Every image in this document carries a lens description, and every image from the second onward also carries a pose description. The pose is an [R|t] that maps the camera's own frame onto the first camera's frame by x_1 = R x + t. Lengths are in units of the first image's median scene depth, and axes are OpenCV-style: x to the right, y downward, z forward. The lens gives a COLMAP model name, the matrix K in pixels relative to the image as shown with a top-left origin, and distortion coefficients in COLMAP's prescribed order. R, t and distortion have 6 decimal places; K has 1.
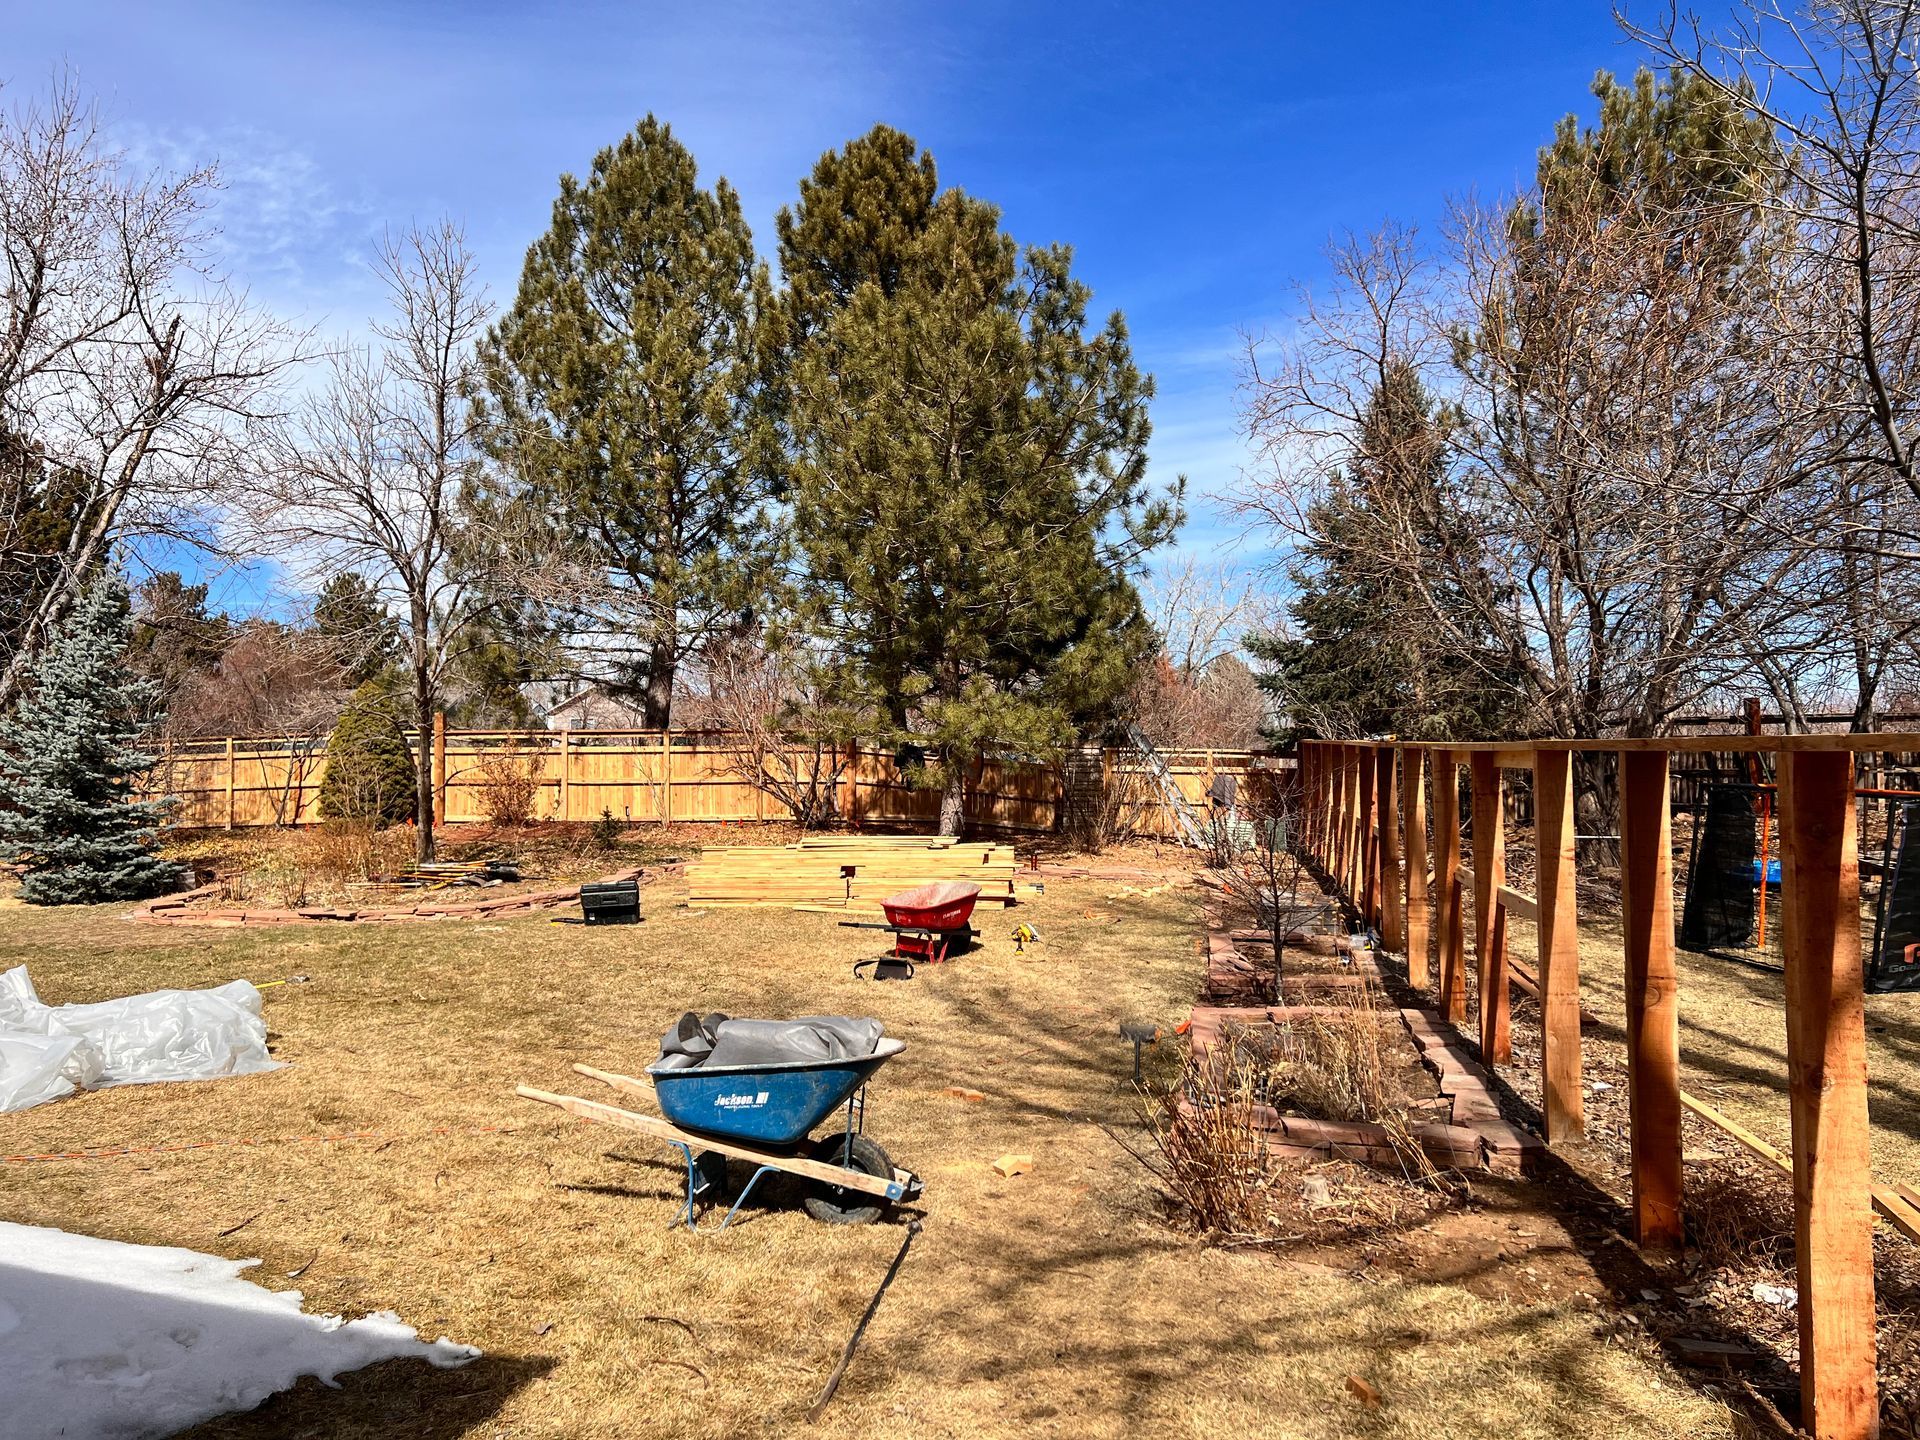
lens RADIAL K [[1437.3, 0, 952.5], [0, 1437.3, 717.7], [0, 0, 1]] dist [0.063184, -0.065354]
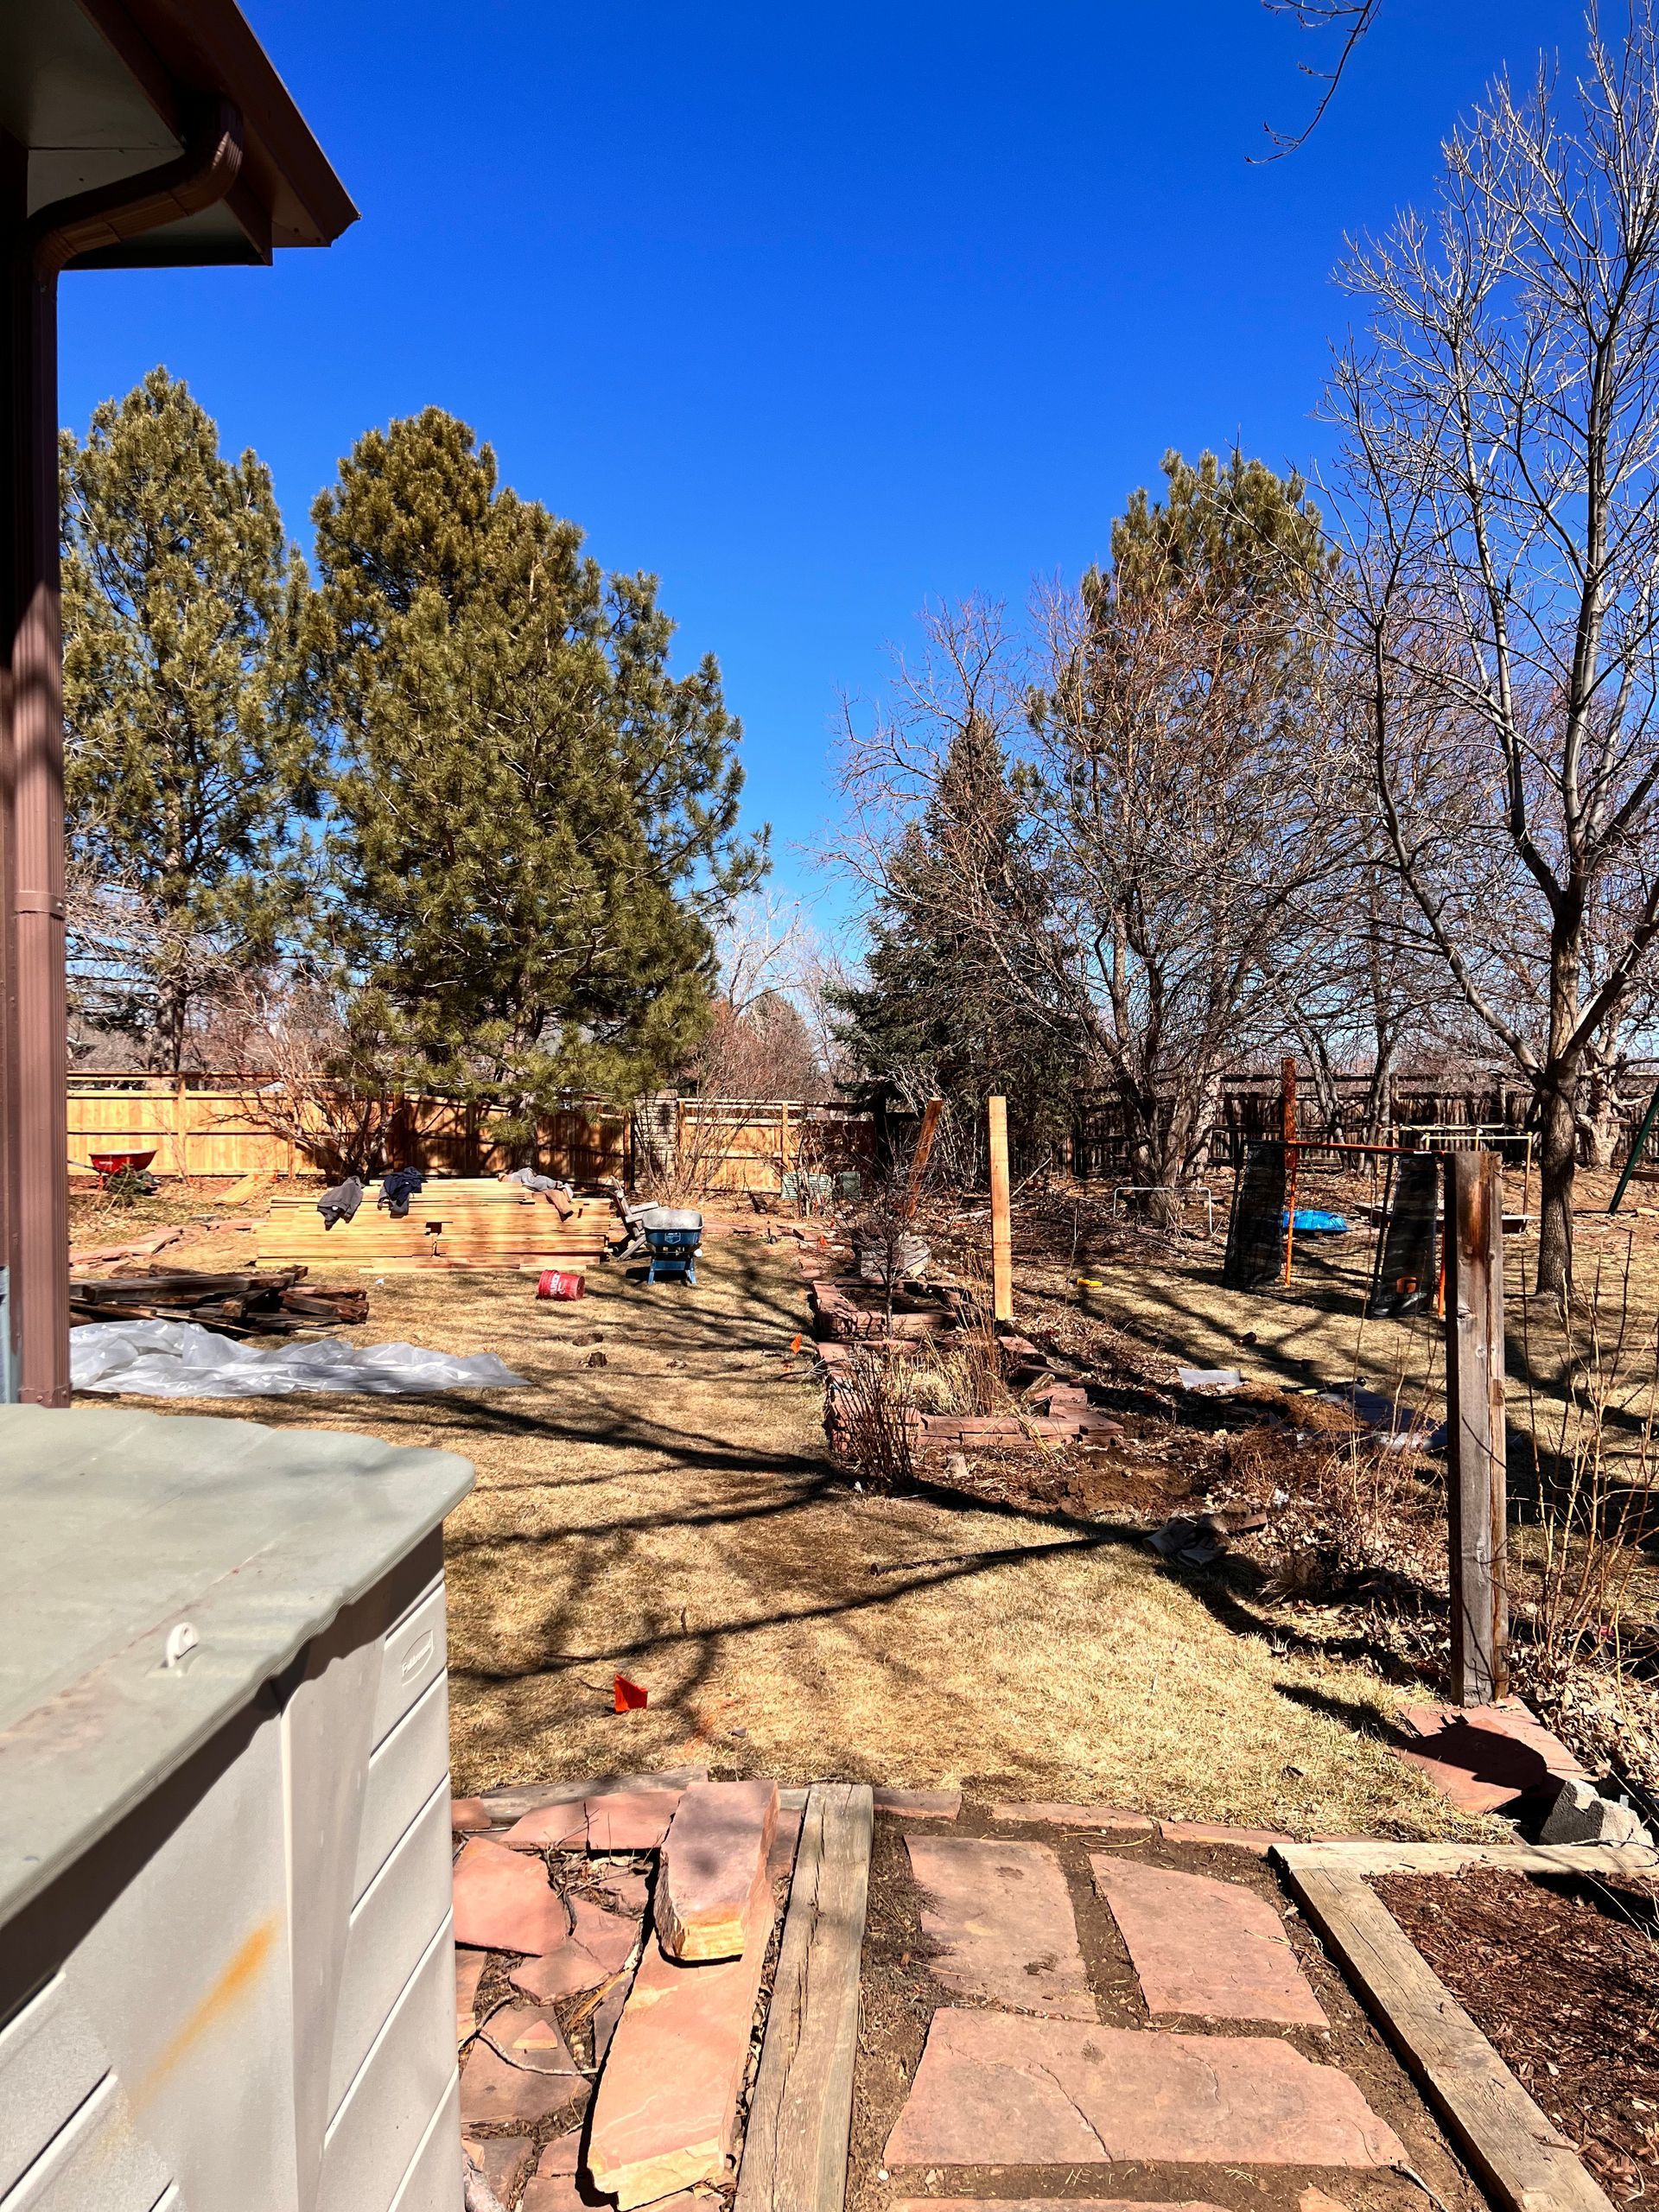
lens RADIAL K [[1659.7, 0, 815.9], [0, 1659.7, 1107.9], [0, 0, 1]] dist [0.055941, -0.056925]
pose [[0.974867, 0.009699, 0.222577, -0.059921], [-0.016539, 0.999446, 0.028890, -0.007657], [-0.222173, -0.031845, 0.974487, -0.115741]]
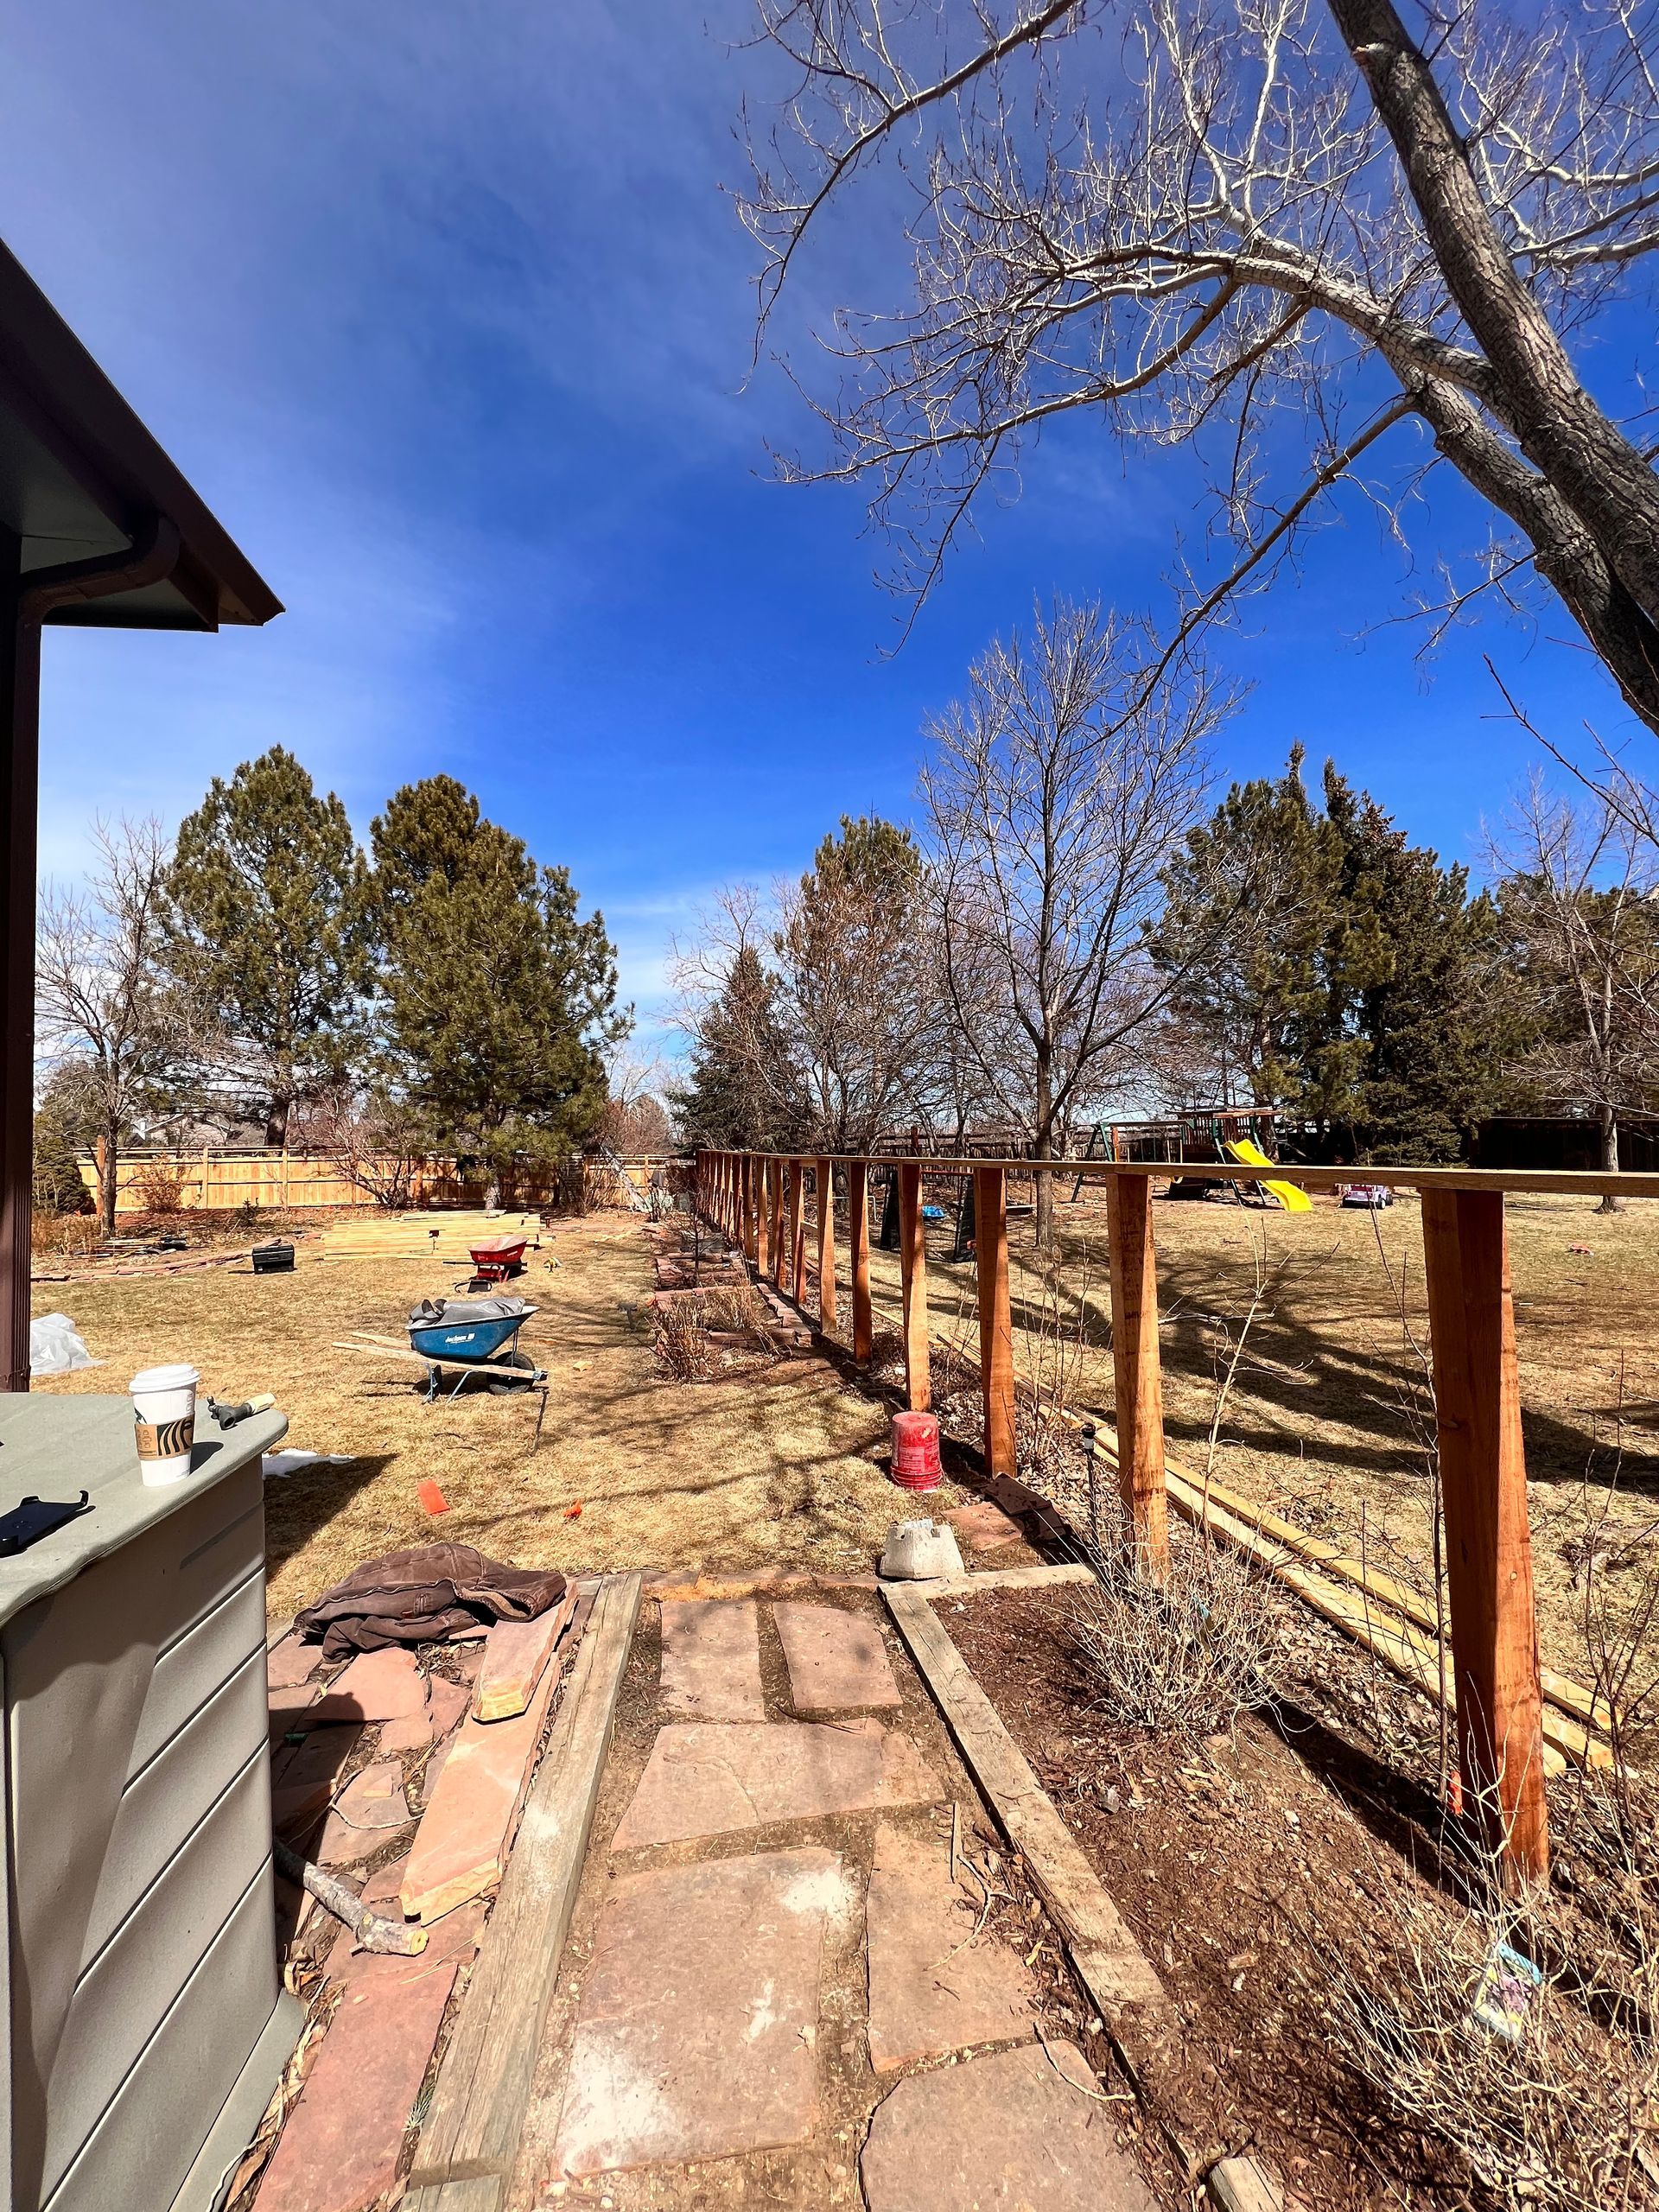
lens RADIAL K [[885.8, 0, 826.9], [0, 885.8, 1107.8], [0, 0, 1]] dist [0.000137, 0.000733]
pose [[0.922630, 0.008695, 0.385587, -0.042017], [0.001796, 0.999638, -0.026839, -0.007550], [-0.385681, 0.025455, 0.922281, -0.101106]]
